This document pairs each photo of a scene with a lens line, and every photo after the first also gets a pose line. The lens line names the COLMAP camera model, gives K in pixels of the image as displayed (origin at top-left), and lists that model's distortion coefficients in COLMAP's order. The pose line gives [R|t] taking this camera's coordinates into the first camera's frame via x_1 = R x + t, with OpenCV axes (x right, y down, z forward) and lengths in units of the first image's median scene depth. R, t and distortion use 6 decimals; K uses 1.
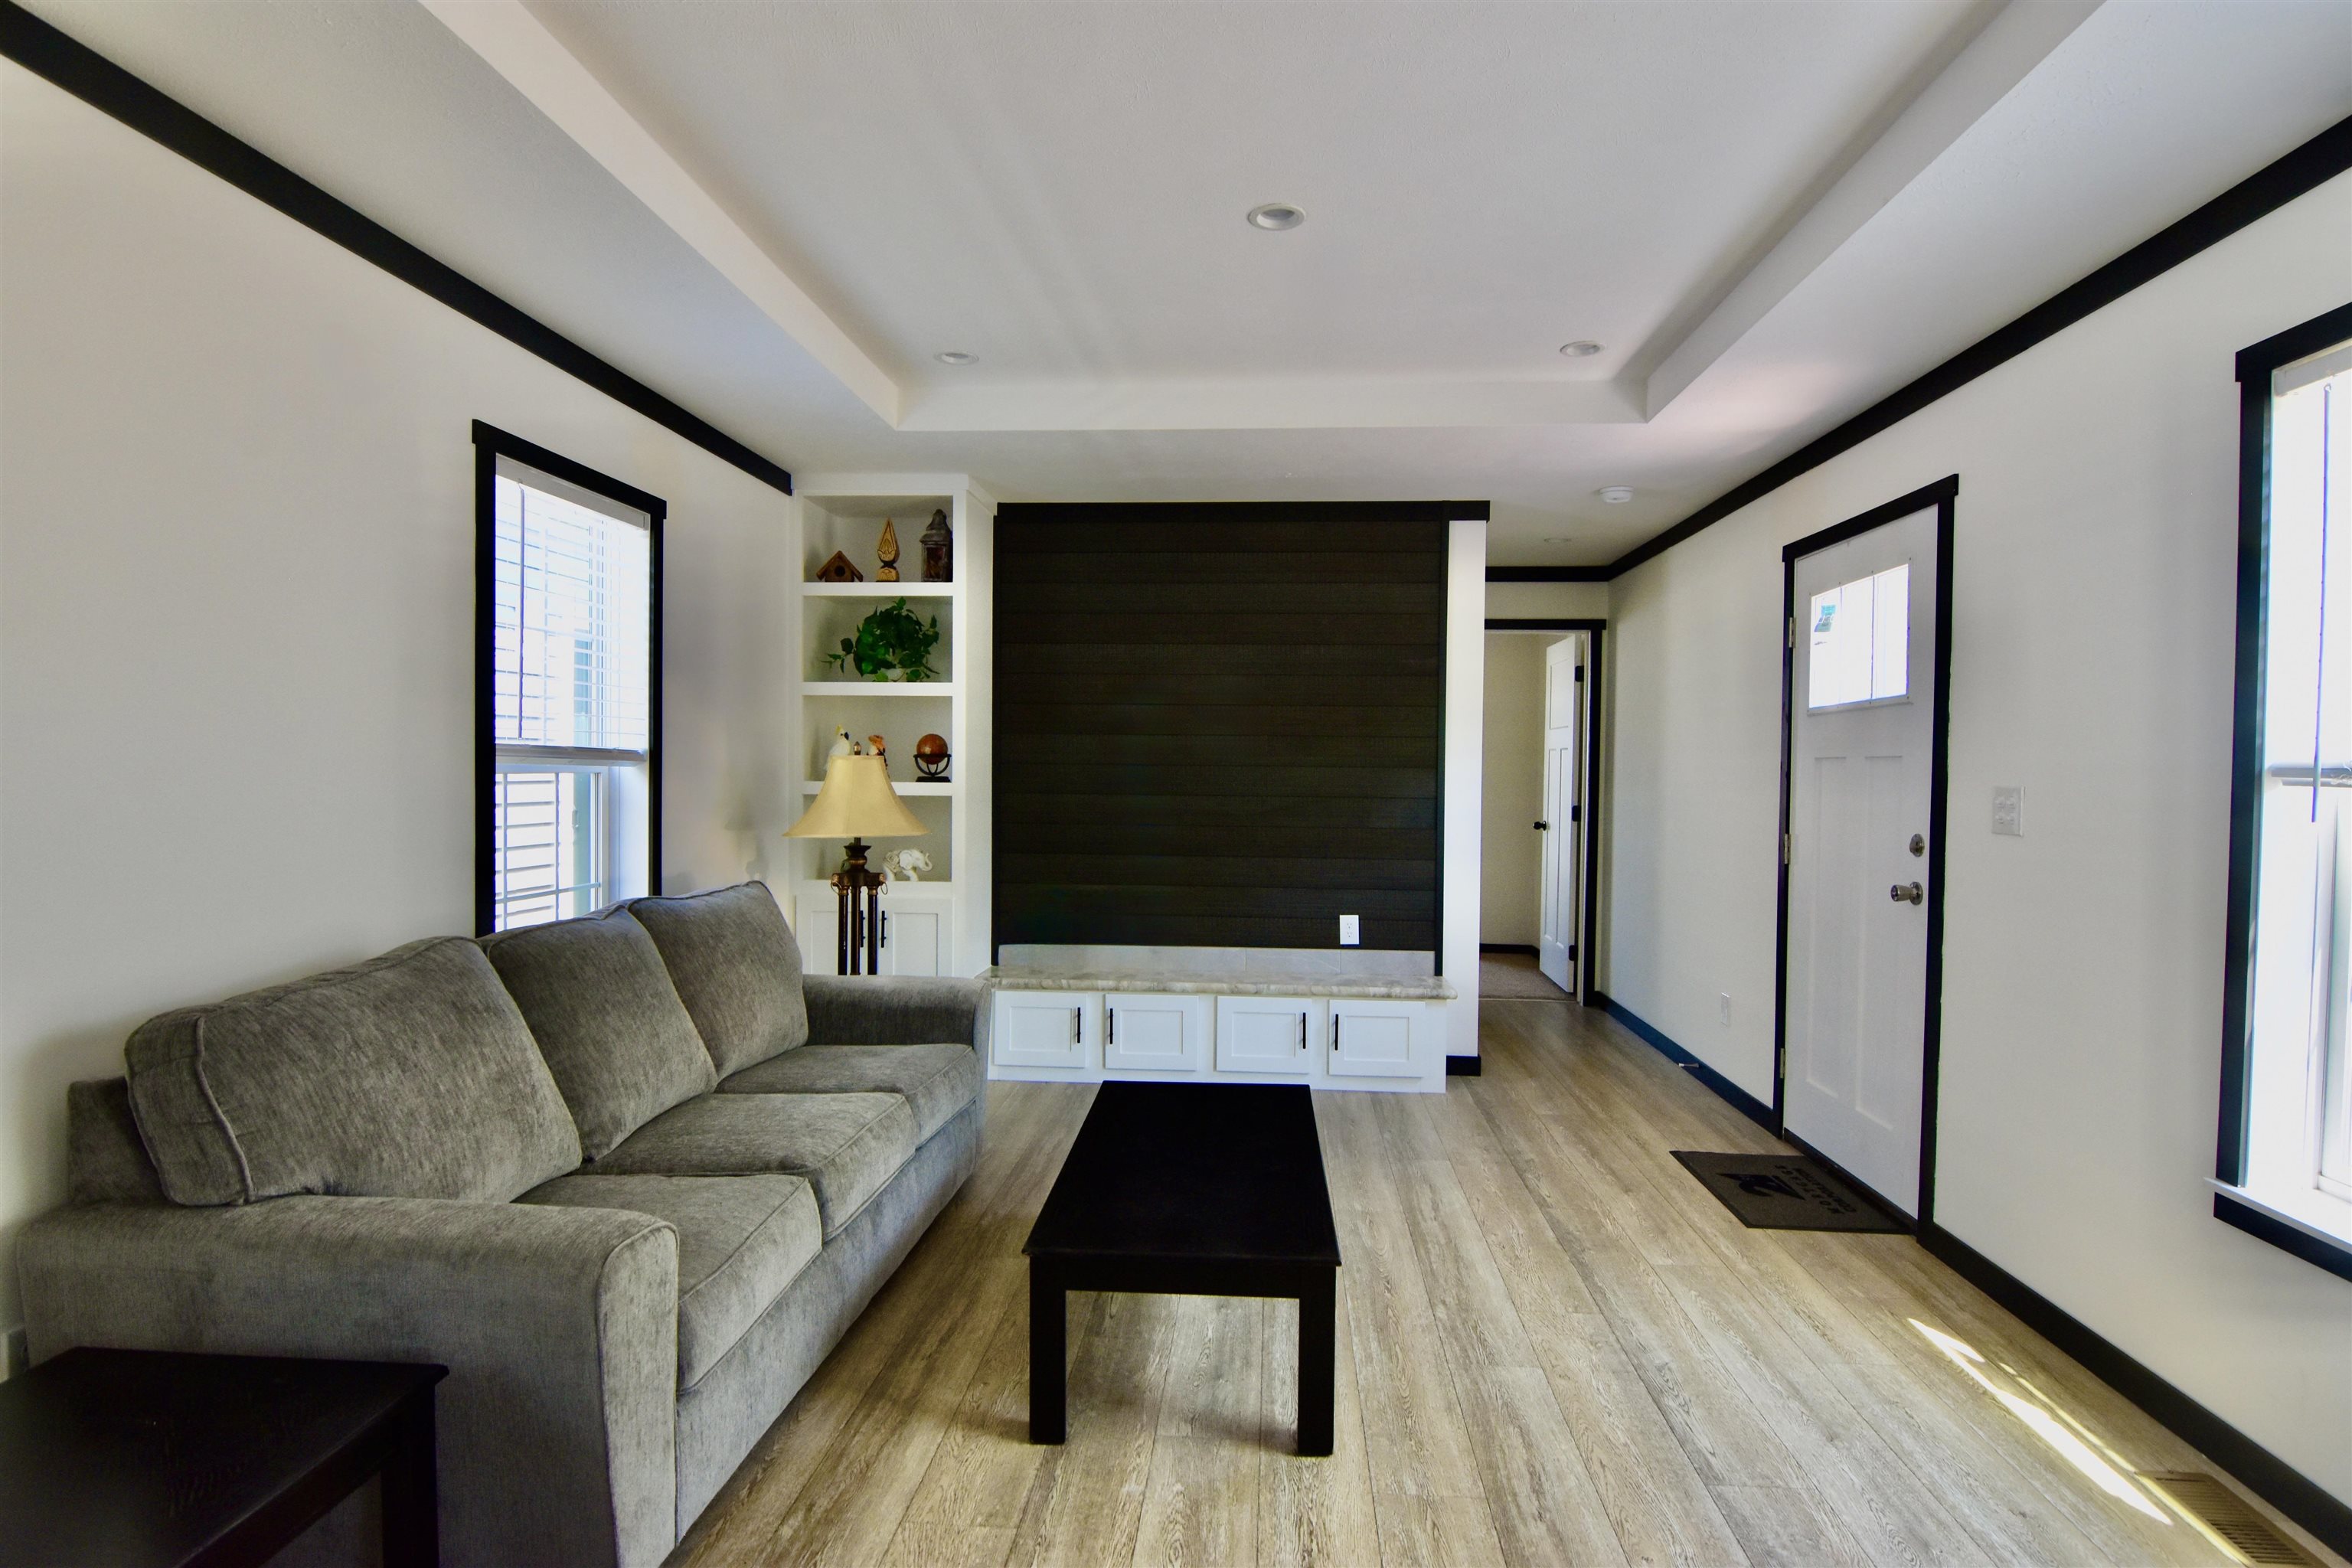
lens RADIAL K [[1188.4, 0, 1186.2], [0, 1188.4, 791.1], [0, 0, 1]] dist [-0.004734, -0.009687]
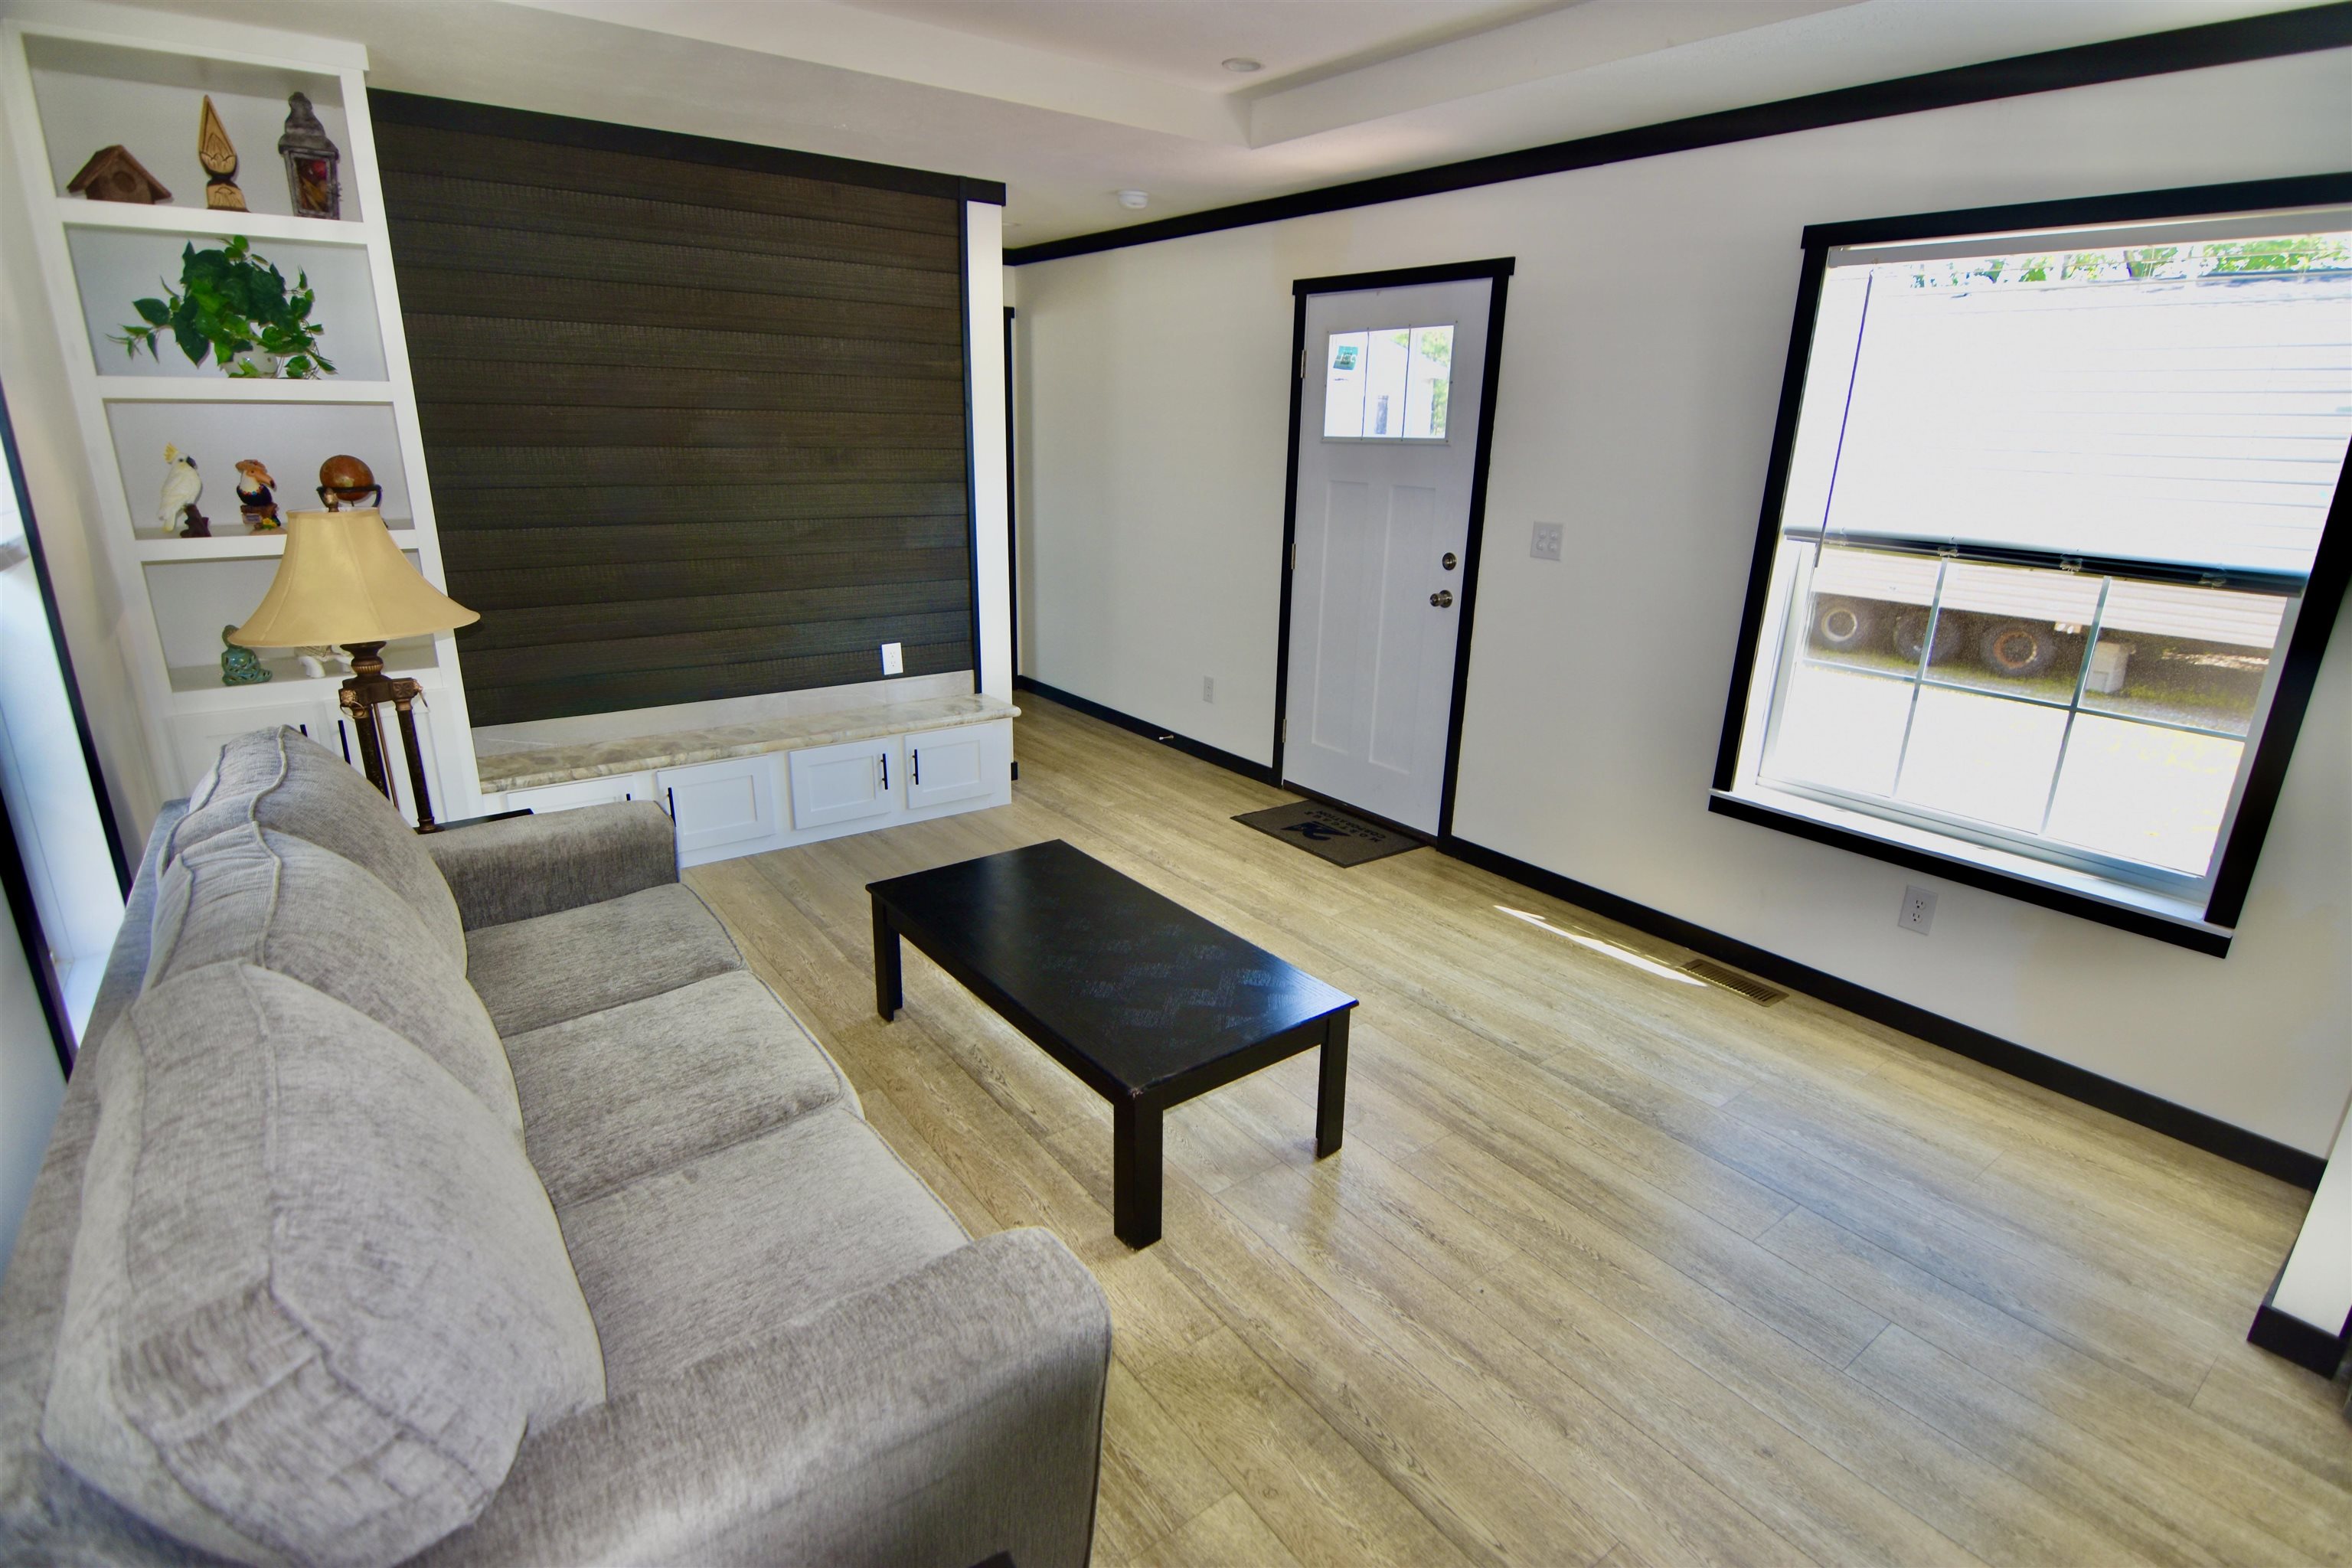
lens RADIAL K [[1144.0, 0, 1200.0], [0, 1144.0, 799.4], [0, 0, 1]] dist [-0.008412, -0.008629]
pose [[0.748352, -0.200282, 0.632342, -0.352874], [-0.002716, 0.952392, 0.304865, -0.071500], [-0.663296, -0.229864, 0.712181, 0.191176]]
